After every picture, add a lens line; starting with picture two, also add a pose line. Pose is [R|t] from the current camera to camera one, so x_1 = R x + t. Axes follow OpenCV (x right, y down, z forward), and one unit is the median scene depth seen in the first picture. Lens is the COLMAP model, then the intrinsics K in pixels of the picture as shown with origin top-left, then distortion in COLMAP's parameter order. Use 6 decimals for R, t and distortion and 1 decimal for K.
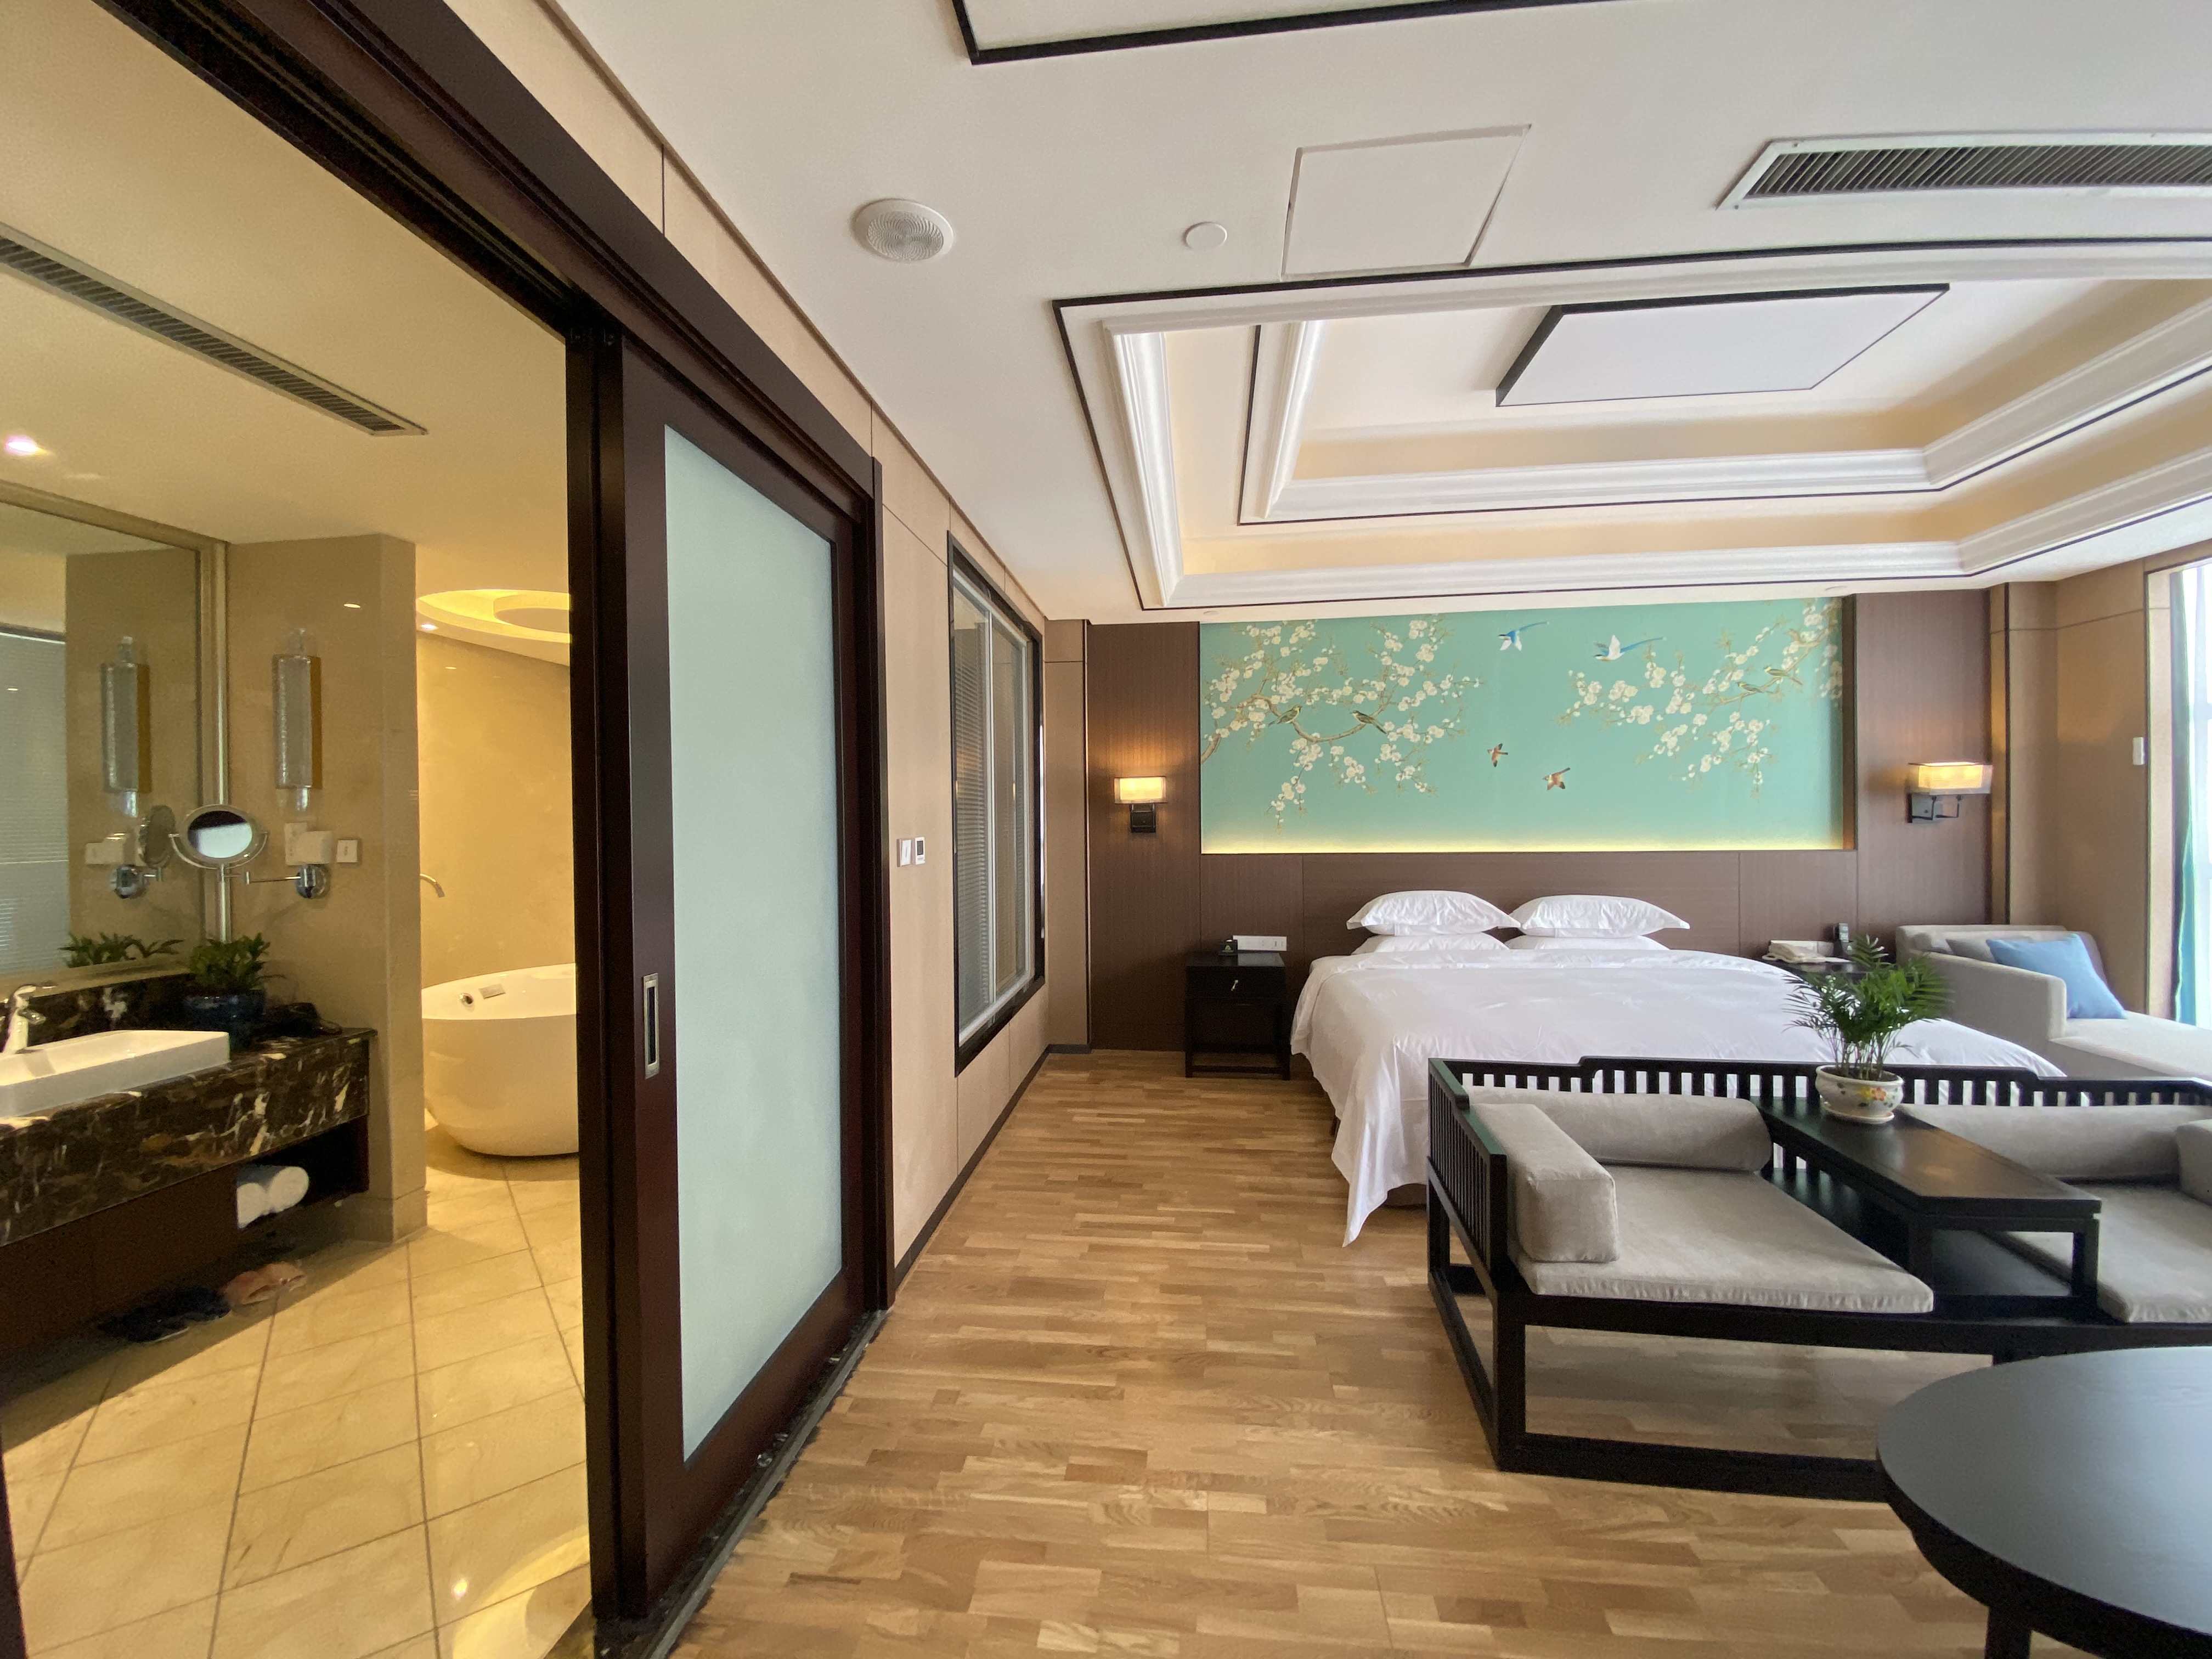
lens RADIAL K [[897.5, 0, 1088.3], [0, 897.5, 832.8], [0, 0, 1]] dist [0.018246, -0.019114]
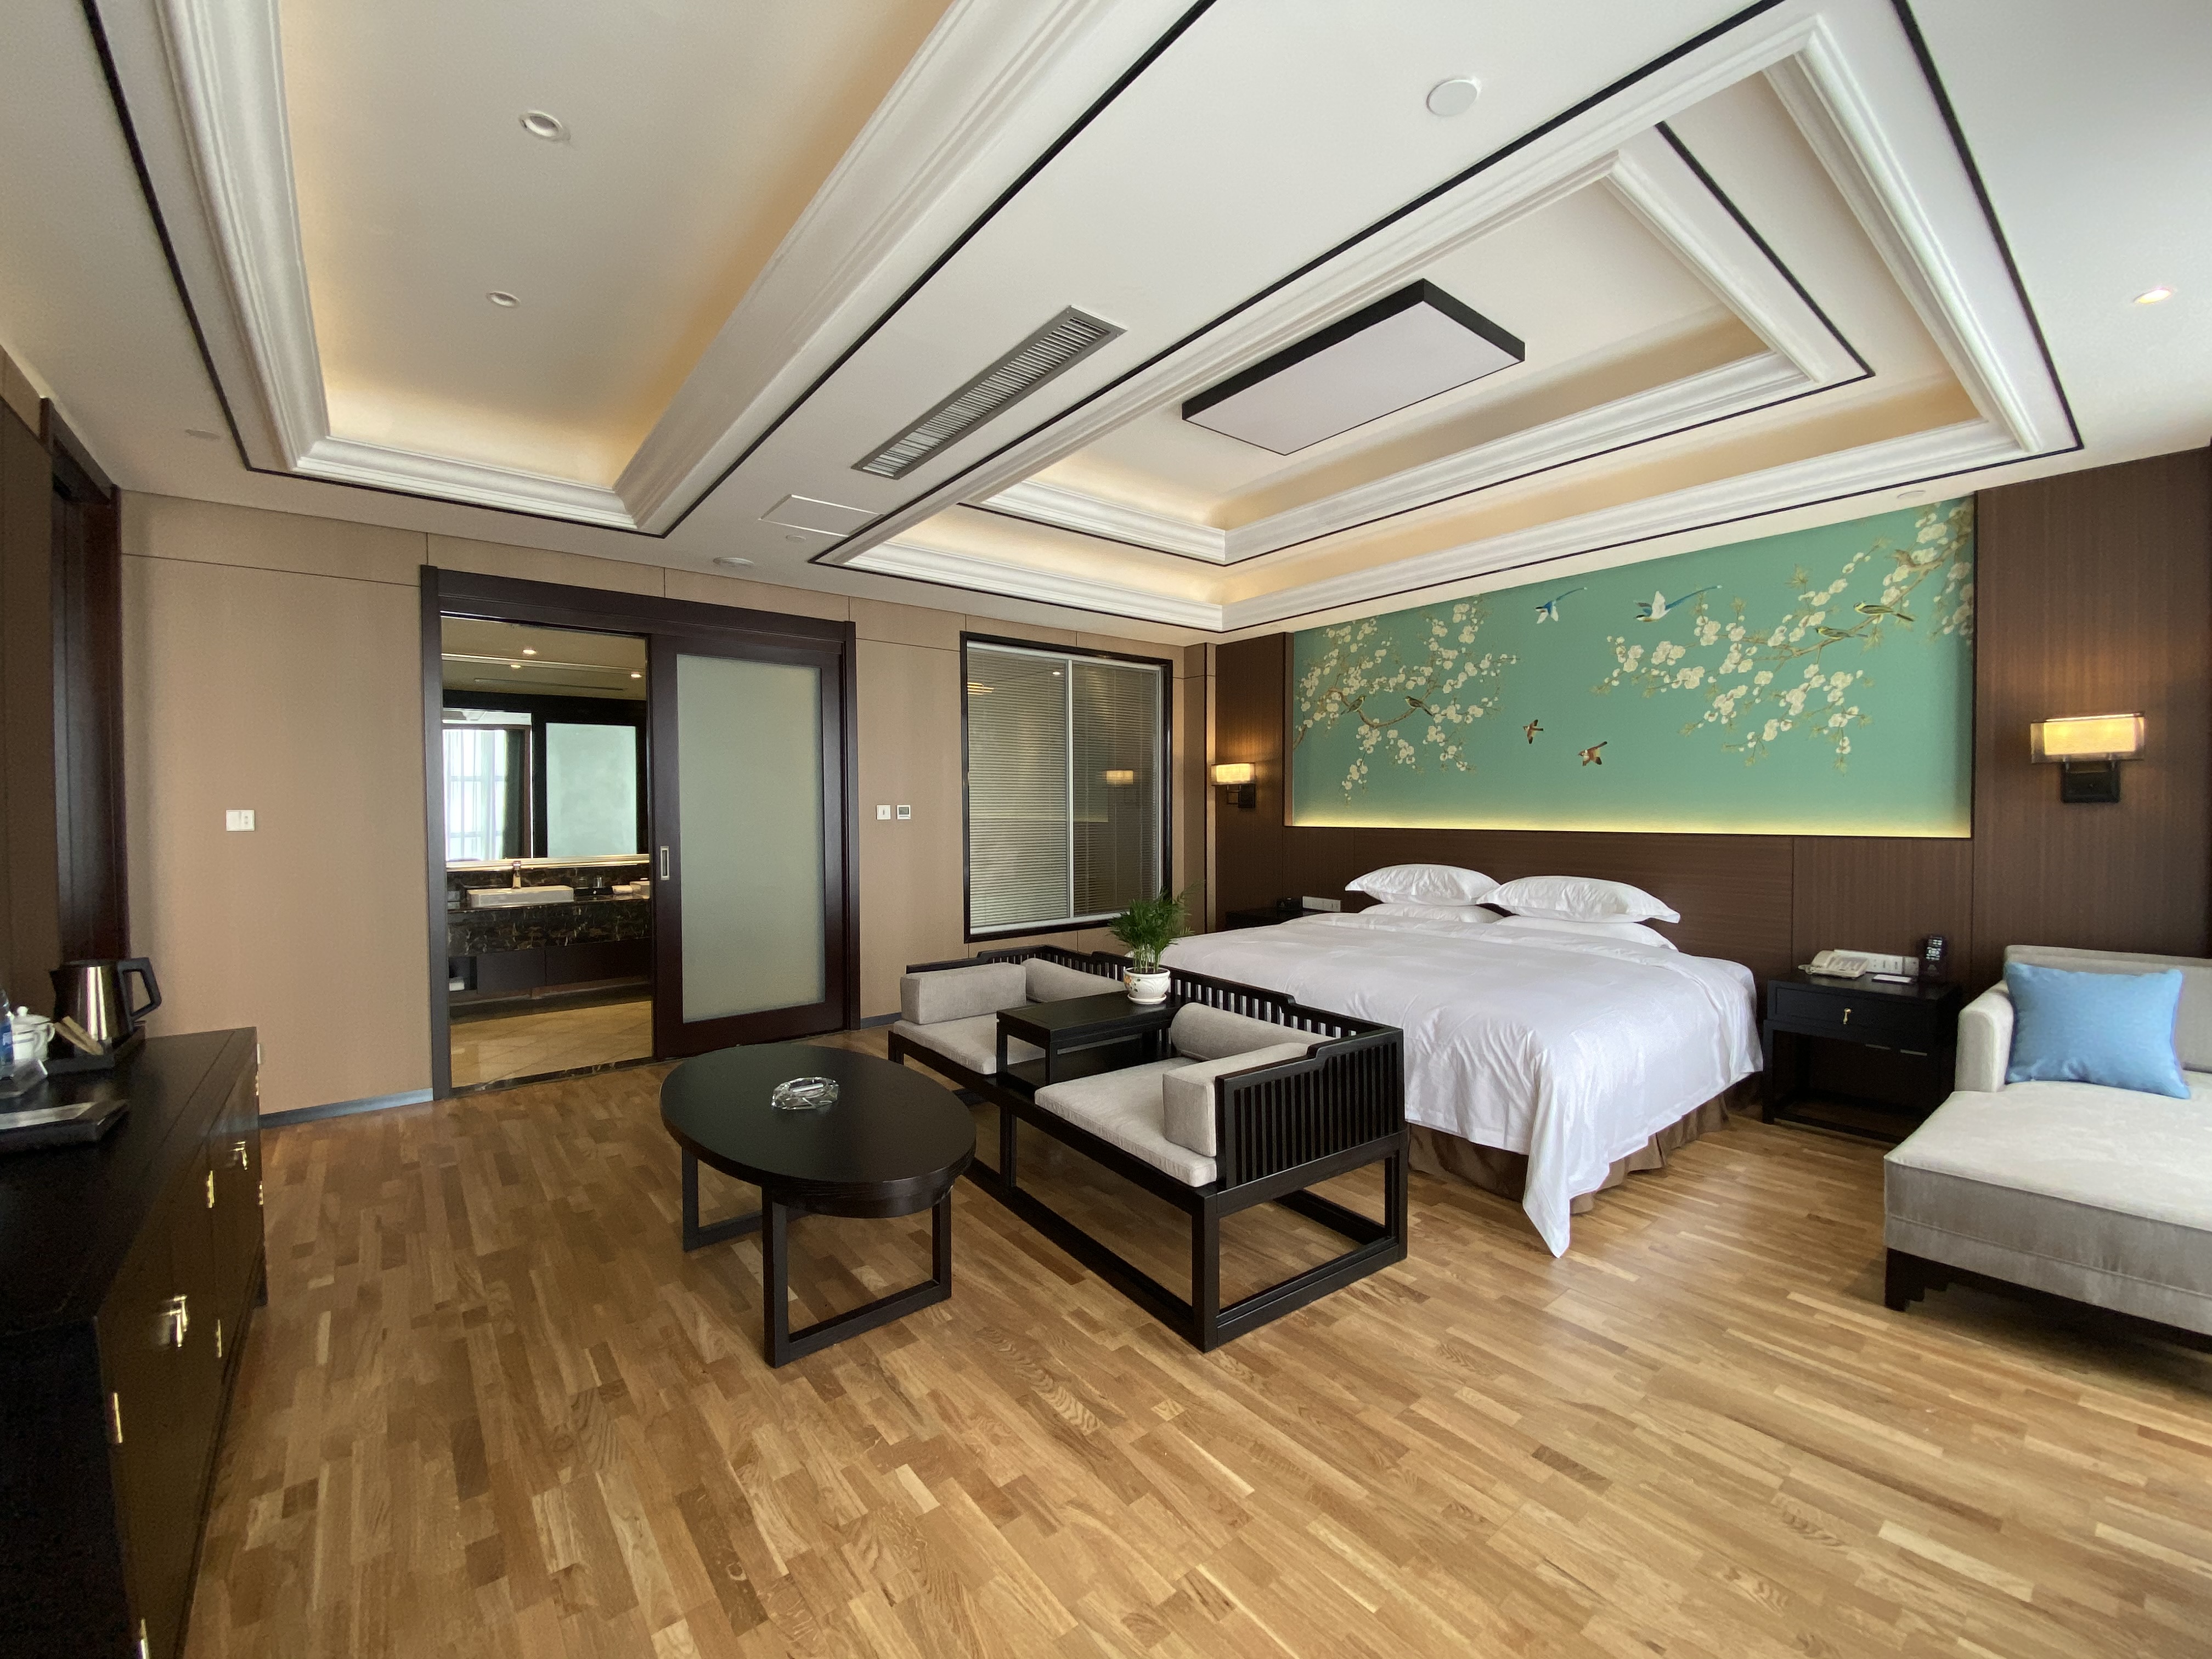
lens RADIAL K [[897.5, 0, 1088.3], [0, 897.5, 832.8], [0, 0, 1]] dist [0.018246, -0.019114]
pose [[0.706723, 0.028713, -0.706908, 0.831826], [-0.014025, 0.999548, 0.026577, 0.004469], [0.707352, -0.008868, 0.706806, -0.033962]]
